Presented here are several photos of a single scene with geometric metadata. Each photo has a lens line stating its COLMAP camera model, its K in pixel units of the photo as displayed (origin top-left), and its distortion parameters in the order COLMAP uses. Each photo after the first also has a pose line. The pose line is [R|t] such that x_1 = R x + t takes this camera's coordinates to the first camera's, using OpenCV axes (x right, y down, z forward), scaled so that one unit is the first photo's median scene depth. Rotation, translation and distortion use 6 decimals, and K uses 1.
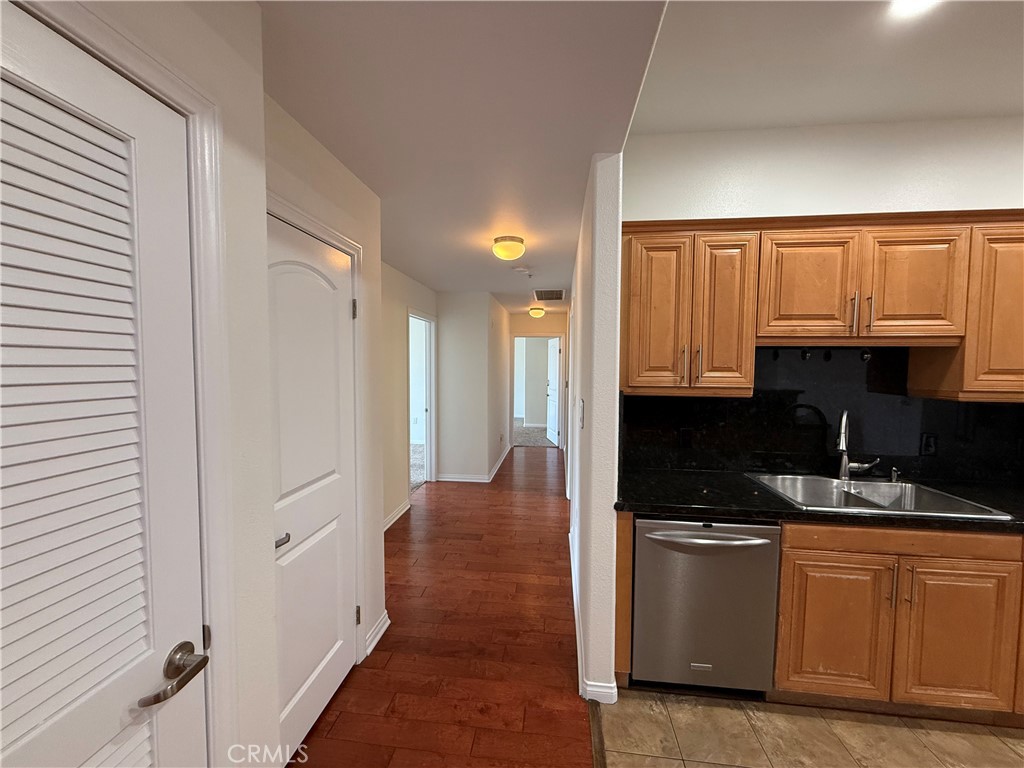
lens RADIAL K [[407.3, 0, 509.9], [0, 407.3, 383.3], [0, 0, 1]] dist [0.000365, -0.000094]
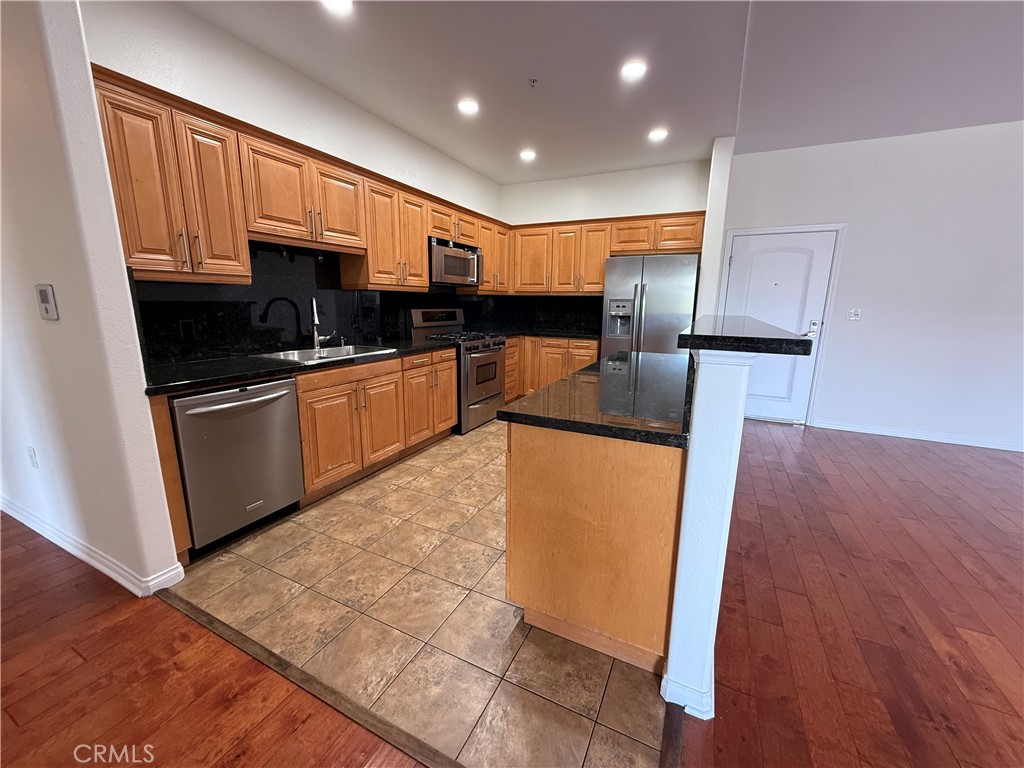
lens RADIAL K [[407.3, 0, 509.9], [0, 407.3, 383.3], [0, 0, 1]] dist [0.000365, -0.000094]
pose [[0.330768, -0.190792, 0.924225, -0.315267], [0.037207, 0.981225, 0.189243, 0.125781], [-0.942978, -0.028208, 0.331656, -0.107145]]
